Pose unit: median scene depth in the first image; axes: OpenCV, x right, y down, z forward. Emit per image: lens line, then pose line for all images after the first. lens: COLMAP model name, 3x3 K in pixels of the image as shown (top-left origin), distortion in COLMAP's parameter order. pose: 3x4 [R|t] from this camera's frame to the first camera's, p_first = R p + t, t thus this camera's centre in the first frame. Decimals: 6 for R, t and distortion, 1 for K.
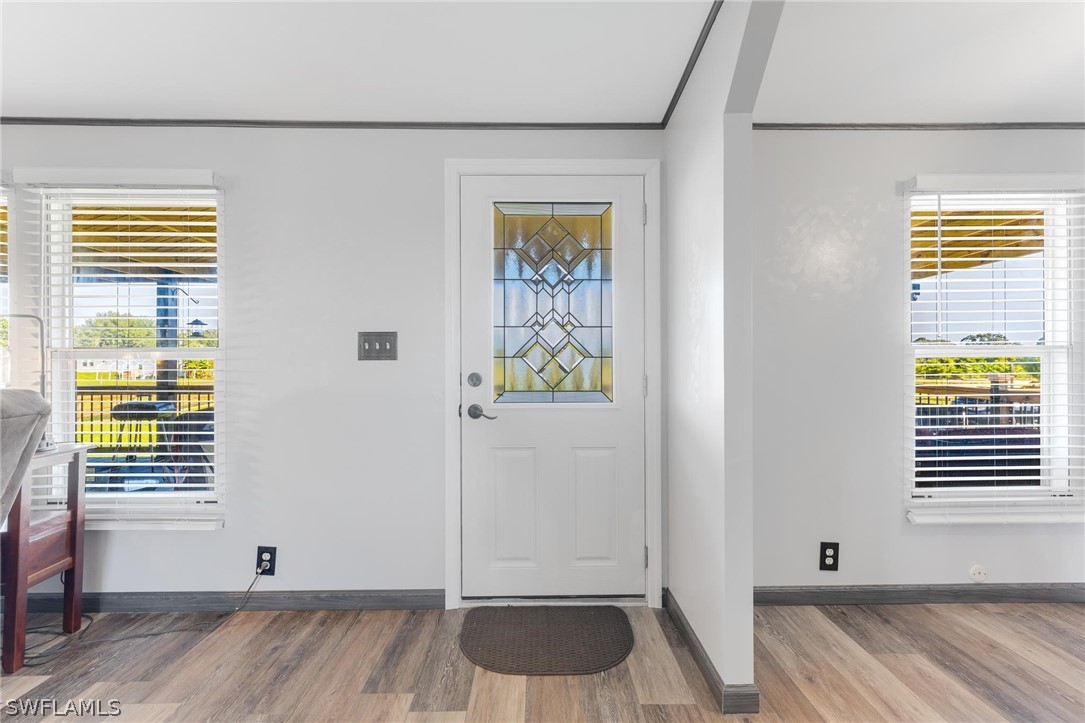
lens RADIAL K [[464.8, 0, 556.4], [0, 464.8, 364.7], [0, 0, 1]] dist [0.002390, -0.000667]
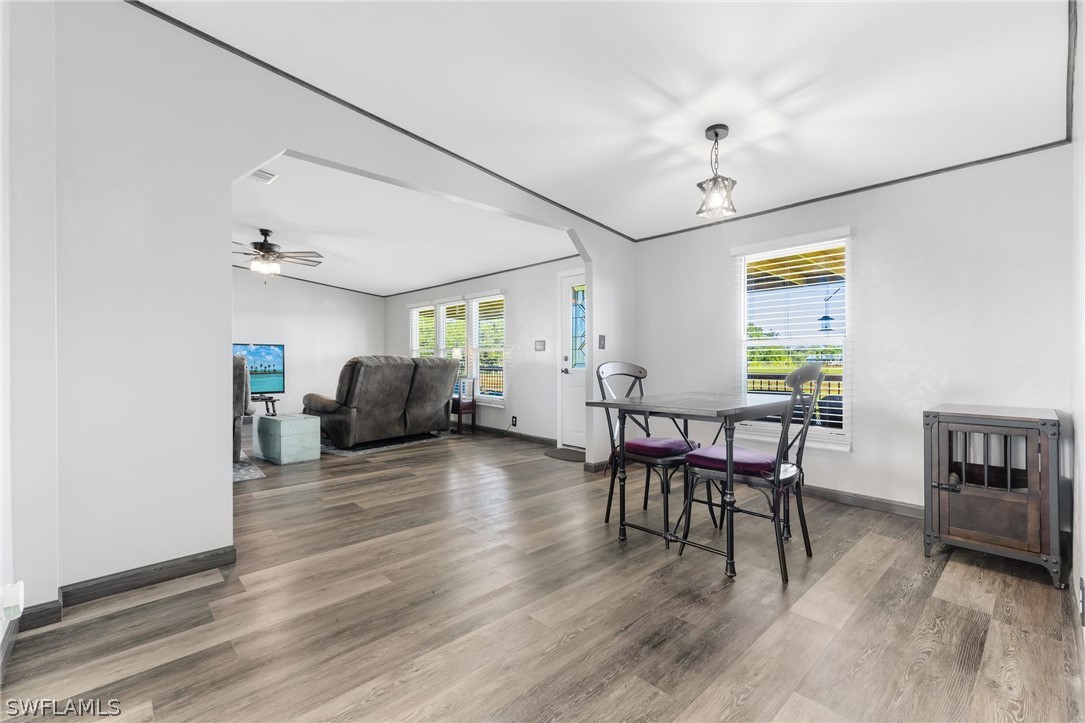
lens RADIAL K [[464.8, 0, 548.4], [0, 464.8, 359.4], [0, 0, 1]] dist [0.002390, -0.000667]
pose [[0.669179, 0.002976, -0.743095, 1.638766], [-0.000493, 0.999994, 0.003560, 0.028625], [0.743101, -0.002016, 0.669176, -0.760105]]
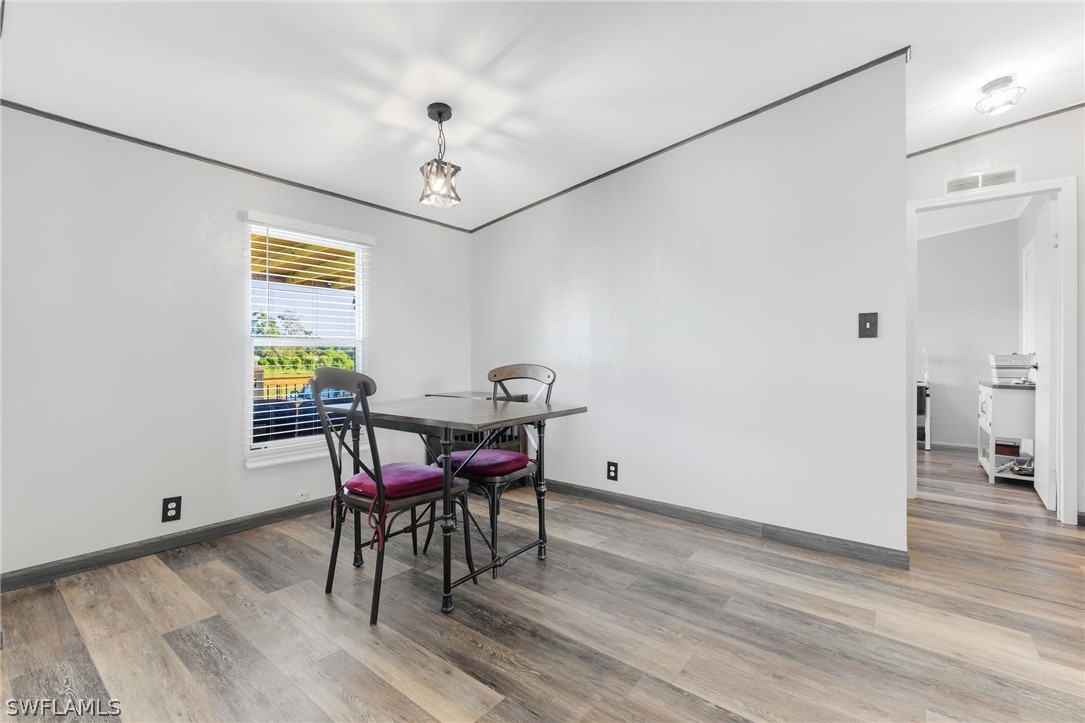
lens RADIAL K [[464.8, 0, 544.8], [0, 464.8, 361.4], [0, 0, 1]] dist [0.002390, -0.000667]
pose [[0.646574, -0.001360, 0.762850, 0.297100], [-0.001651, 0.999994, 0.003183, 0.026155], [-0.762850, -0.003318, 0.646567, -0.513924]]
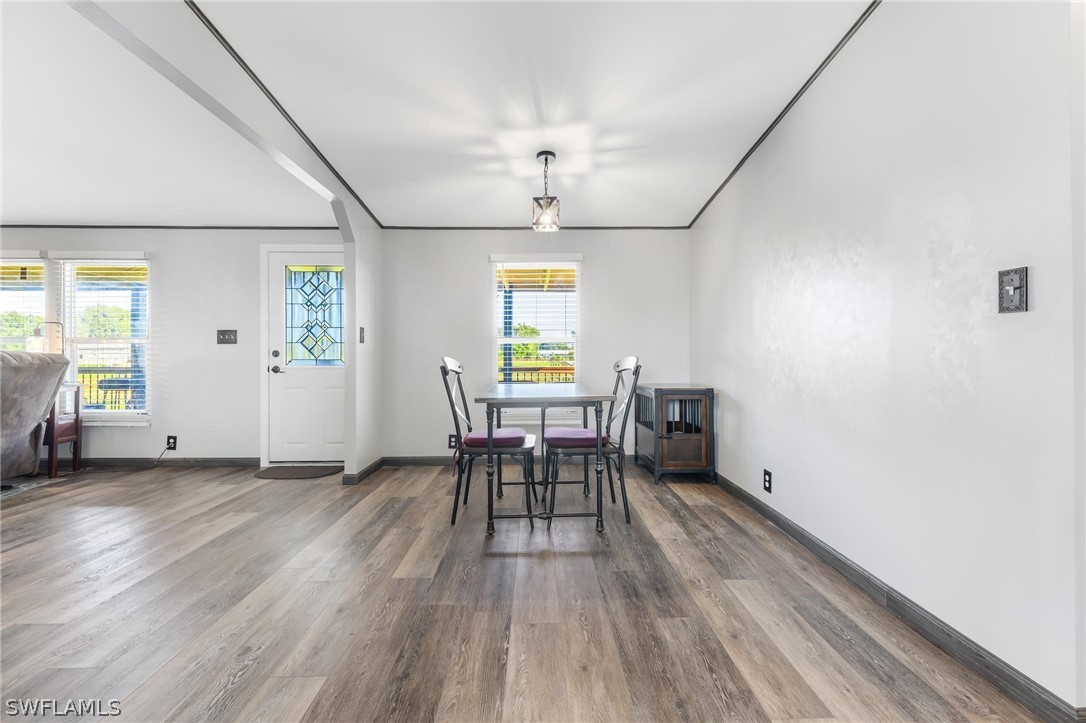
lens RADIAL K [[465.2, 0, 548.7], [0, 465.2, 353.7], [0, 0, 1]] dist [0.002390, -0.000667]
pose [[0.999994, 0.000575, 0.003320, 1.008085], [-0.000576, 1.000000, 0.000326, 0.030460], [-0.003320, -0.000328, 0.999994, -1.032193]]
